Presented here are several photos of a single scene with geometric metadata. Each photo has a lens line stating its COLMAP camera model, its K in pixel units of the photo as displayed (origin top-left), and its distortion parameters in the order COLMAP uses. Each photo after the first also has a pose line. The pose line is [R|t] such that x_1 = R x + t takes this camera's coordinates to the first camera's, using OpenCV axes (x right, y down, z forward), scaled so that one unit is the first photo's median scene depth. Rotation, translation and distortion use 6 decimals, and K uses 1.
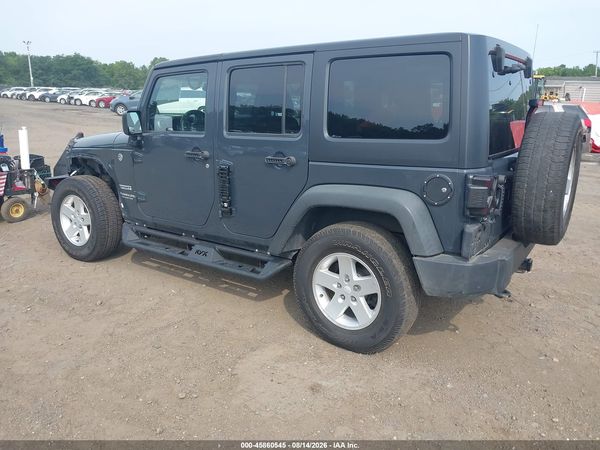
lens RADIAL K [[486.2, 0, 283.7], [0, 486.2, 225.3], [0, 0, 1]] dist [-0.000304, -0.002458]
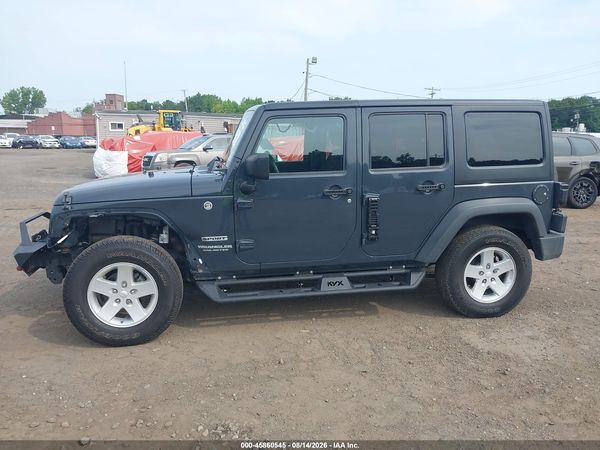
lens RADIAL K [[495.9, 0, 300.0], [0, 495.9, 225.0], [0, 0, 1]] dist [-0.002504, -0.004070]
pose [[0.686271, -0.137584, 0.714215, -0.980555], [0.183933, 0.982858, 0.012598, -0.097517], [-0.703705, 0.122723, 0.699813, 0.287507]]
